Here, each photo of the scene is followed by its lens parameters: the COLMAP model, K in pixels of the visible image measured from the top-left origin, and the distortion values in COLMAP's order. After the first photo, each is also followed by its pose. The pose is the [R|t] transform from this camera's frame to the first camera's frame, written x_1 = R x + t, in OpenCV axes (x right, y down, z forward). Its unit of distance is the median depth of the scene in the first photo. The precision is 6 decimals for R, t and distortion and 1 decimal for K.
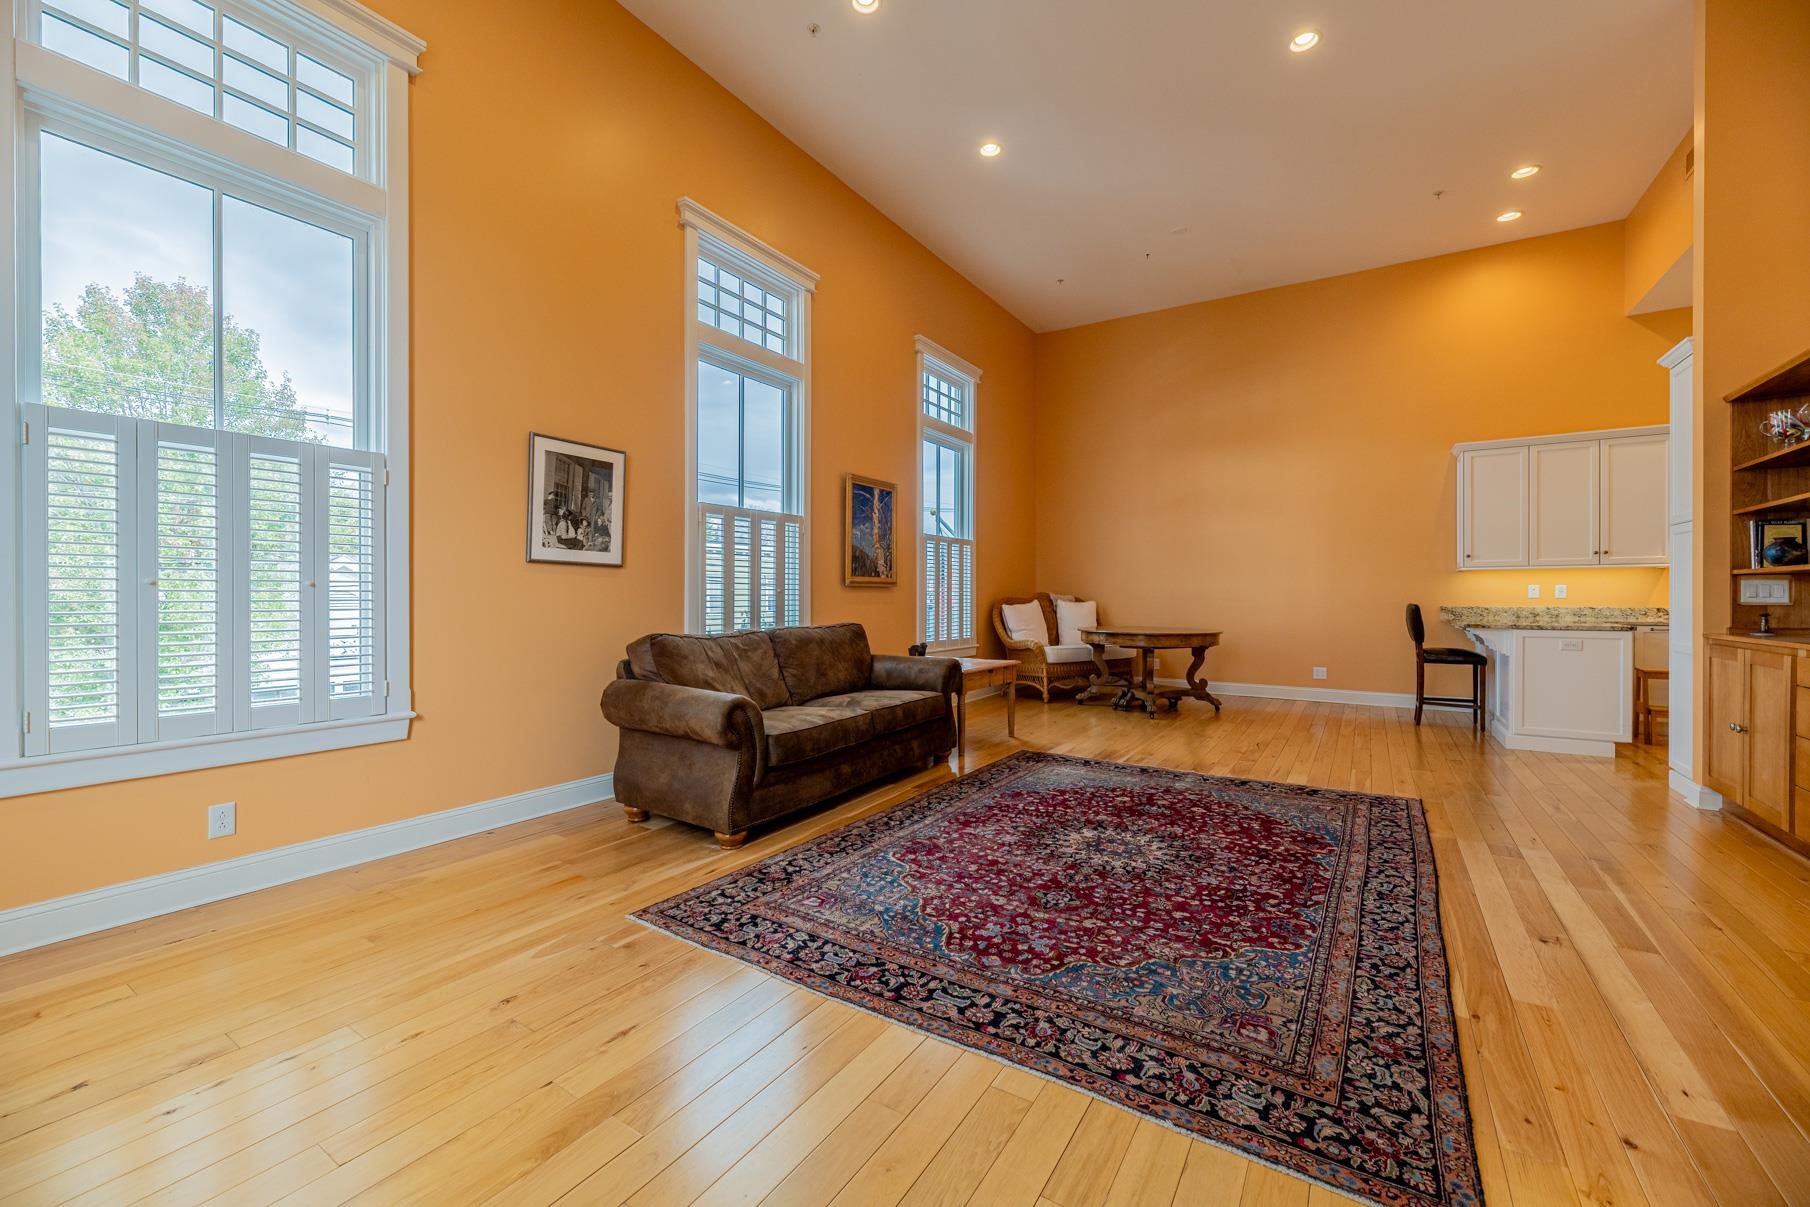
lens RADIAL K [[740.9, 0, 917.5], [0, 740.9, 597.9], [0, 0, 1]] dist [-0.002284, 0.001363]
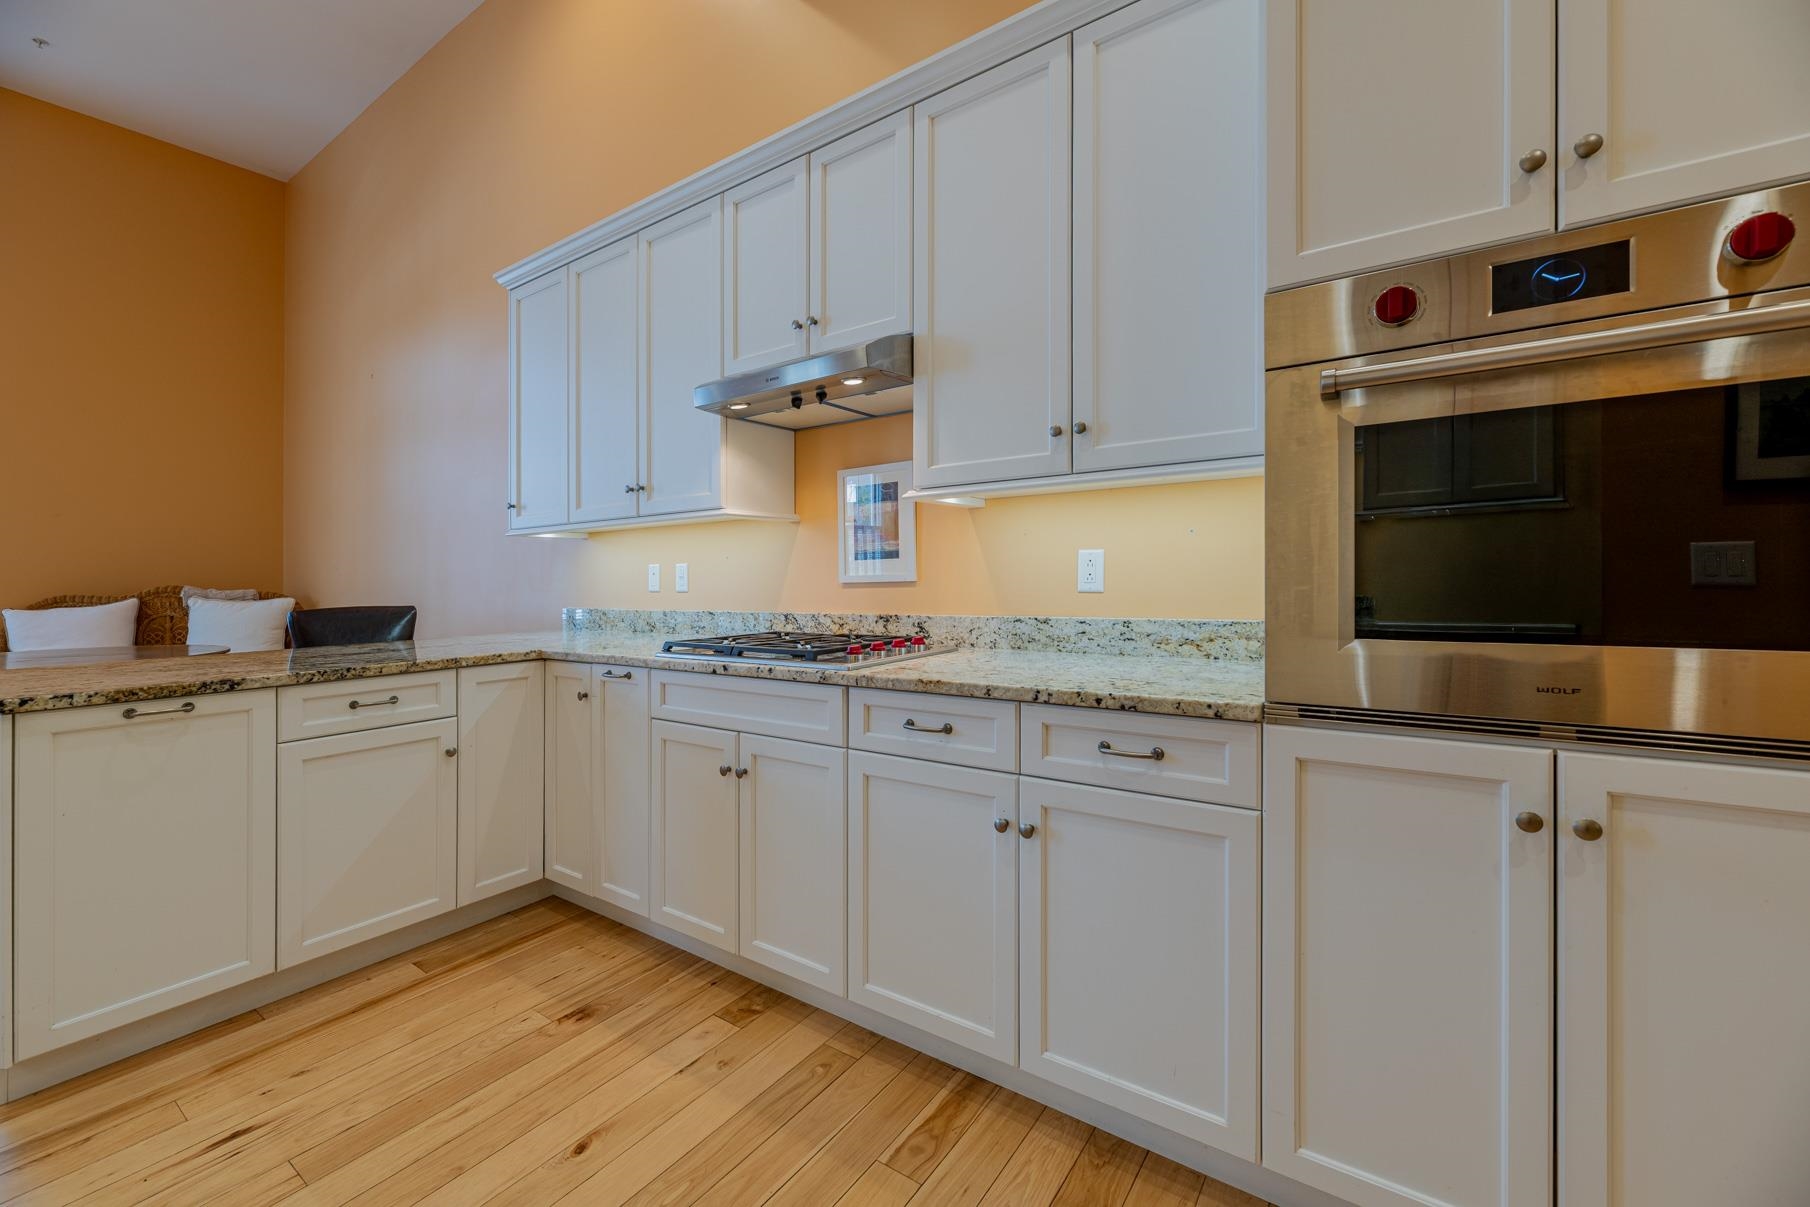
lens RADIAL K [[740.9, 0, 882.3], [0, 740.9, 574.5], [0, 0, 1]] dist [-0.002284, 0.001363]
pose [[0.998311, -0.015006, -0.056129, 1.034390], [0.014635, 0.999868, -0.007004, -0.005097], [0.056226, 0.006170, 0.998399, 0.546786]]
